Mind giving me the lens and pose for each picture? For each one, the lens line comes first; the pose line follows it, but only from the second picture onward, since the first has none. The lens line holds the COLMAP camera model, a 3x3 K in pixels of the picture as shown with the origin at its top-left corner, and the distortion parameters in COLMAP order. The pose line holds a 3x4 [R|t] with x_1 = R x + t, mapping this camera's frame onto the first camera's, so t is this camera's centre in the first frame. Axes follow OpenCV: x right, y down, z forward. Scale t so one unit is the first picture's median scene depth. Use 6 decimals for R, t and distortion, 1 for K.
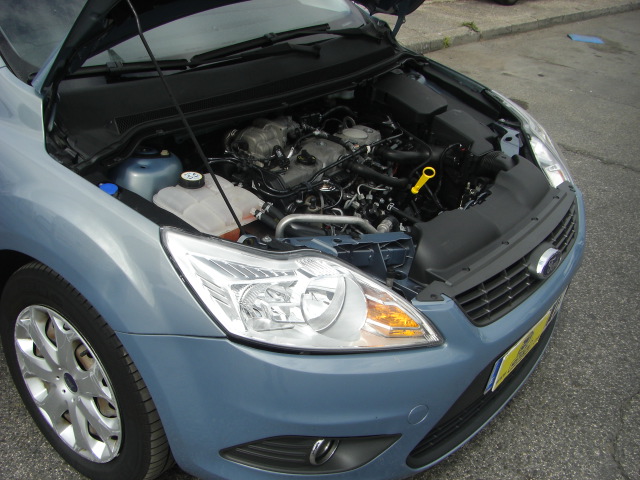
lens RADIAL K [[723.0, 0, 301.9], [0, 723.0, 272.3], [0, 0, 1]] dist [-0.200226, 0.156417]
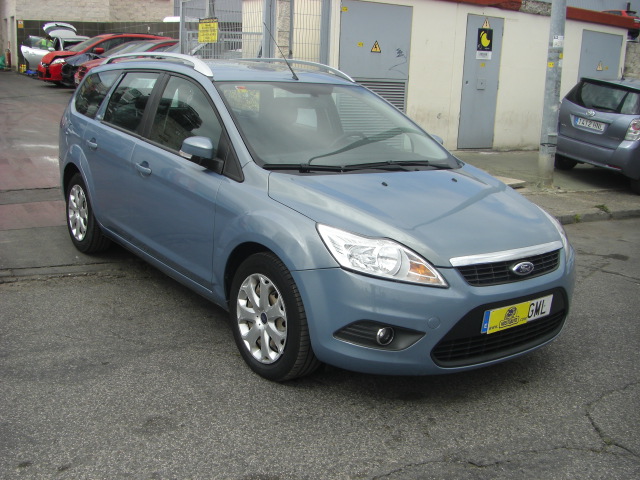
lens RADIAL K [[723.0, 0, 301.9], [0, 723.0, 272.3], [0, 0, 1]] dist [-0.200226, 0.156417]
pose [[0.963306, 0.040823, -0.265284, 0.295381], [-0.114311, 0.956648, -0.267877, 0.569574], [0.242848, 0.288372, 0.926211, -0.850763]]
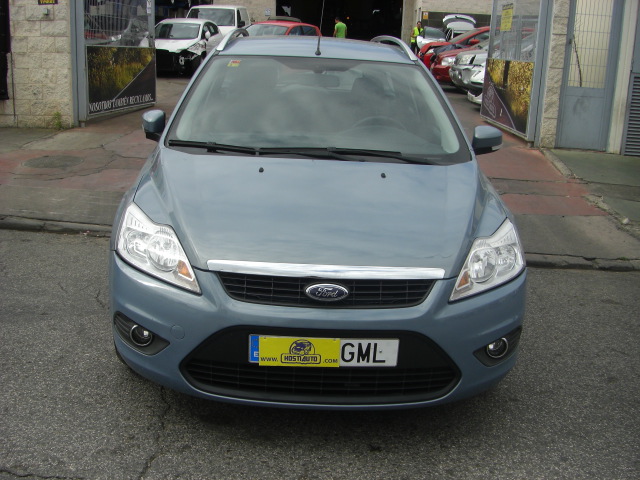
lens RADIAL K [[723.0, 0, 301.9], [0, 723.0, 272.3], [0, 0, 1]] dist [-0.200226, 0.156417]
pose [[0.633909, 0.186026, -0.750702, 1.391869], [-0.396577, 0.911507, -0.109004, 0.124629], [0.663992, 0.366810, 0.651586, 0.064846]]
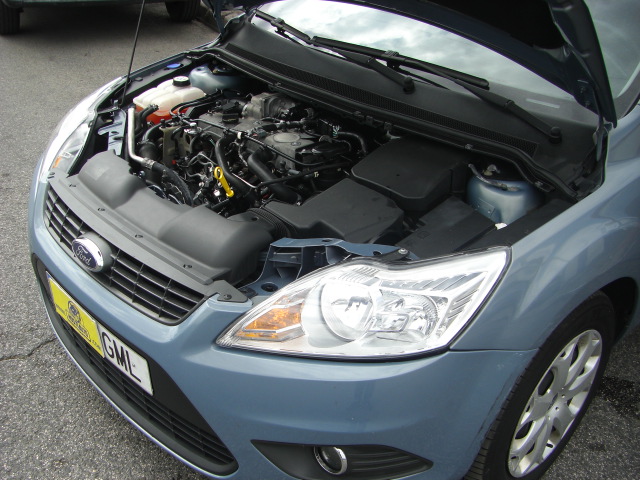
lens RADIAL K [[723.0, 0, 301.9], [0, 723.0, 272.3], [0, 0, 1]] dist [-0.200226, 0.156417]
pose [[-0.151146, 0.431686, -0.889271, 1.206052], [-0.556849, 0.706107, 0.437416, -0.594917], [0.816746, 0.561303, 0.133658, 1.165061]]
